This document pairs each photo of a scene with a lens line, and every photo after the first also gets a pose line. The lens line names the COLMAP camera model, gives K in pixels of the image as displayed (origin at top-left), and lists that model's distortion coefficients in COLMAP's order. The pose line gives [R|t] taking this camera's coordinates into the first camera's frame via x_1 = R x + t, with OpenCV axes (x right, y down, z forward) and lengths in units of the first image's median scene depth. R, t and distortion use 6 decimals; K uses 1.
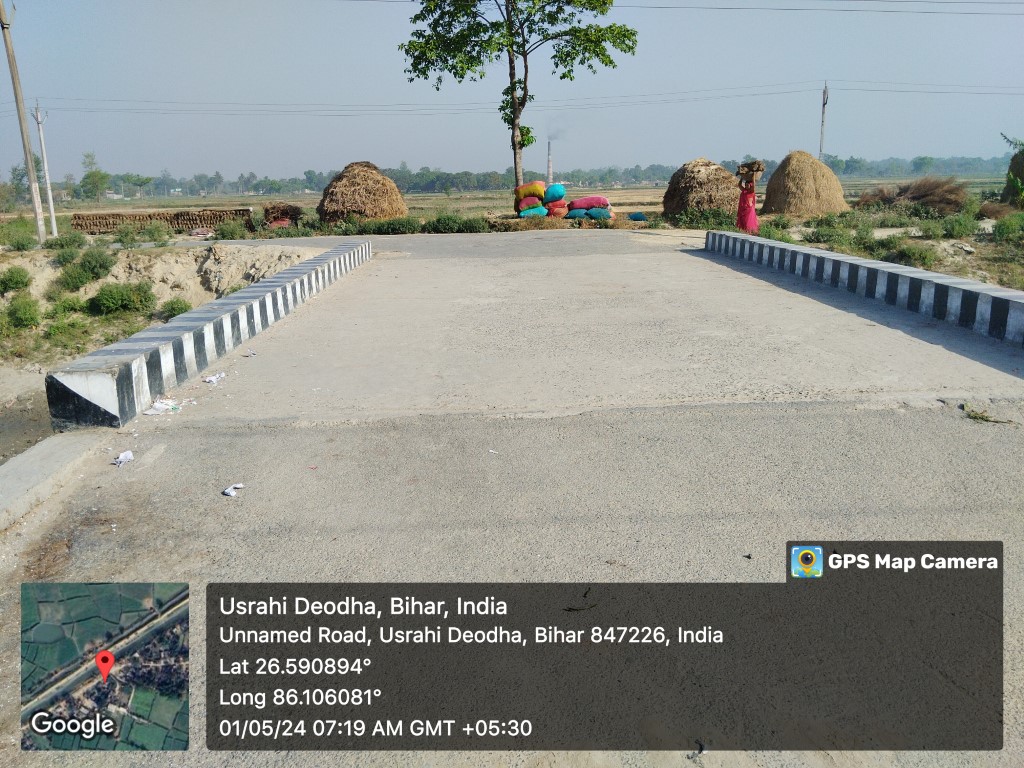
lens RADIAL K [[854.2, 0, 512.0], [0, 854.2, 384.0], [0, 0, 1]] dist [0.090288, -0.179558]
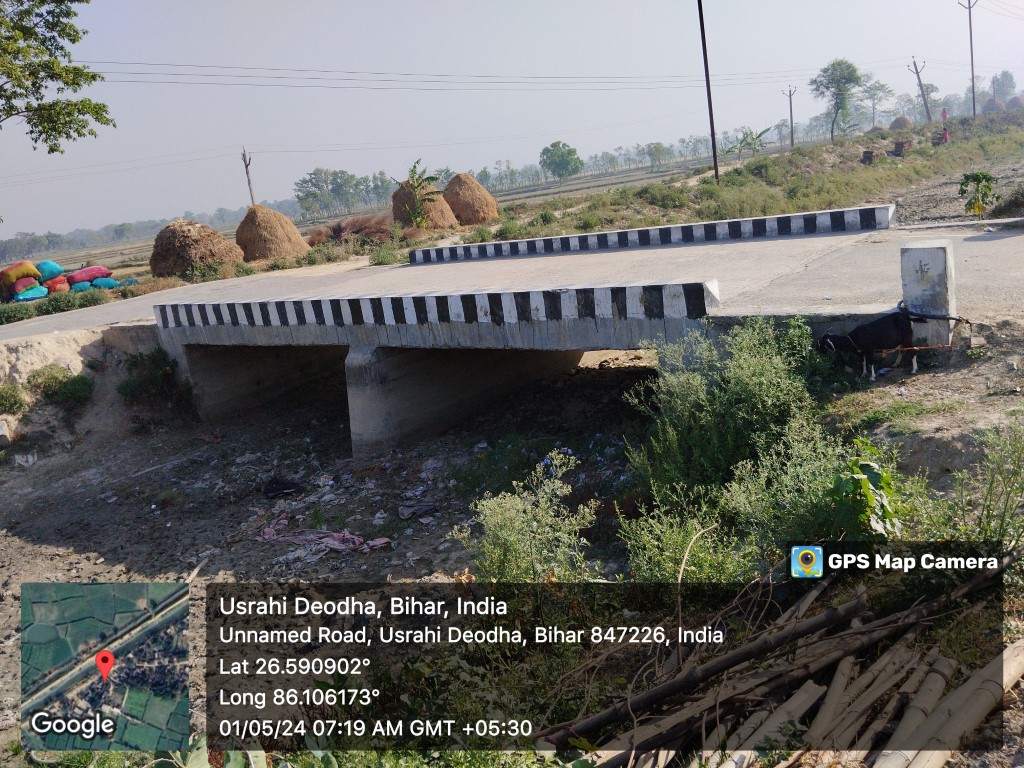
lens RADIAL K [[860.5, 0, 514.8], [0, 860.5, 381.1], [0, 0, 1]] dist [0.085298, -0.178842]
pose [[0.636312, -0.241086, 0.732792, -0.352484], [0.298811, 0.952784, 0.053994, -0.005843], [-0.711209, 0.184610, 0.678307, 0.014352]]
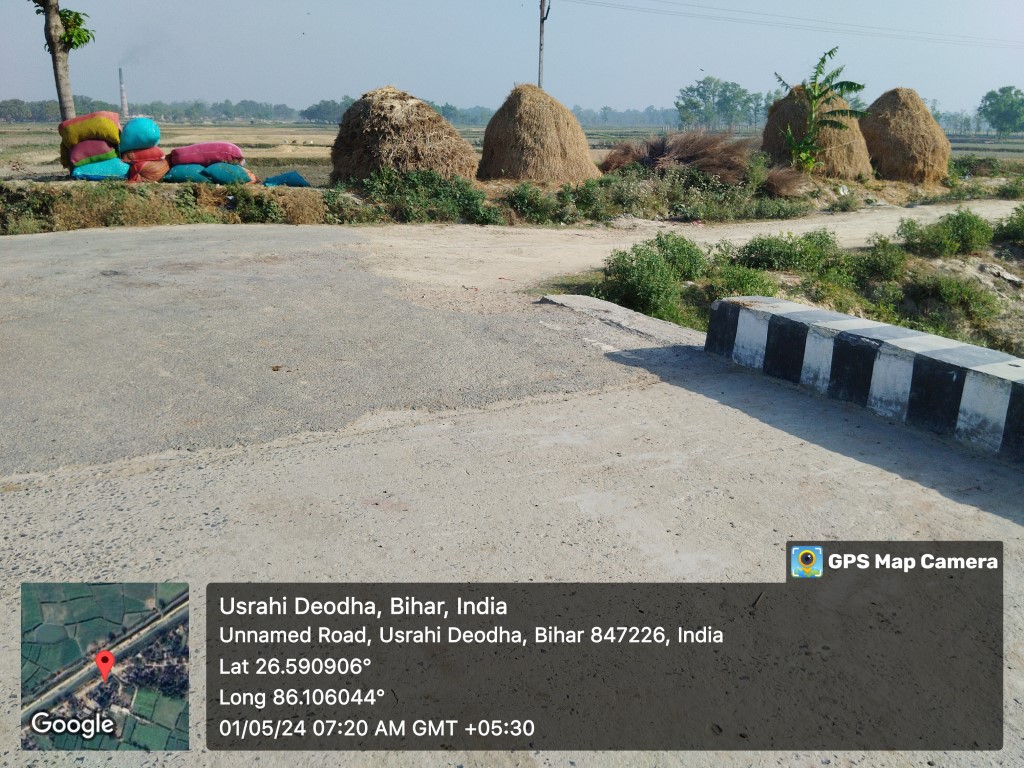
lens RADIAL K [[860.5, 0, 514.8], [0, 860.5, 381.1], [0, 0, 1]] dist [0.085298, -0.178842]
pose [[0.900557, -0.090335, 0.425248, 0.015175], [0.064978, 0.995154, 0.073794, -0.090622], [-0.429854, -0.038824, 0.902064, 0.387283]]
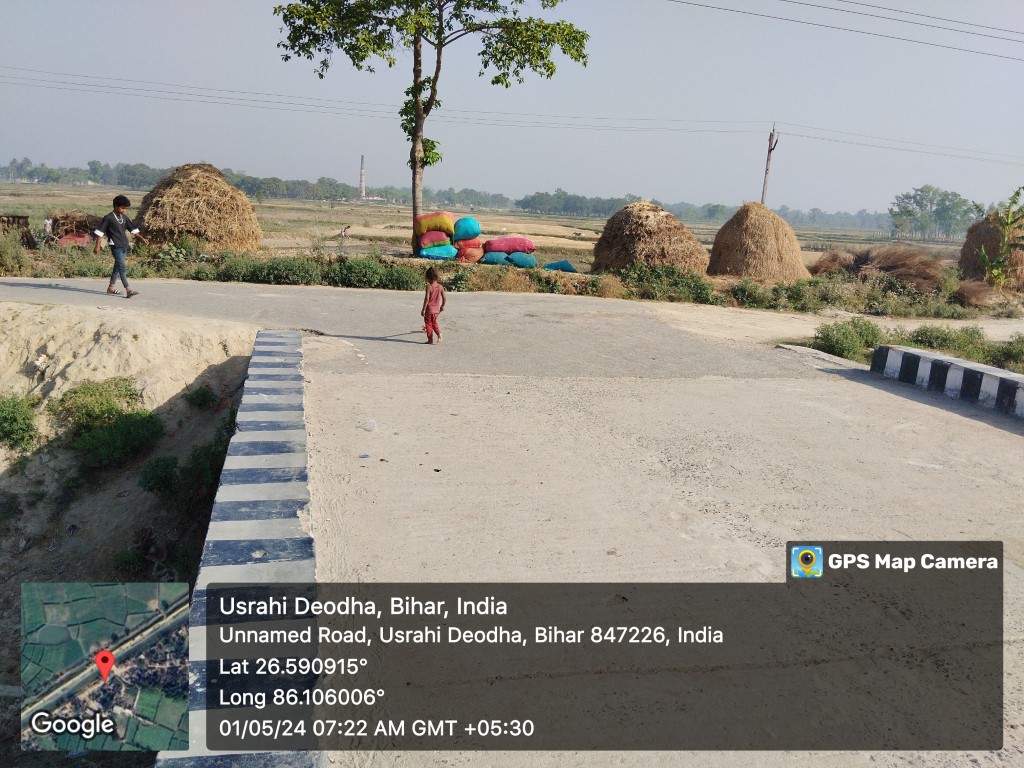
lens RADIAL K [[854.2, 0, 512.0], [0, 854.2, 384.0], [0, 0, 1]] dist [0.090288, -0.179558]
pose [[0.973060, 0.036496, 0.227647, -0.081380], [-0.031757, 0.999197, -0.024450, -0.065600], [-0.228357, 0.016562, 0.973437, 0.242641]]
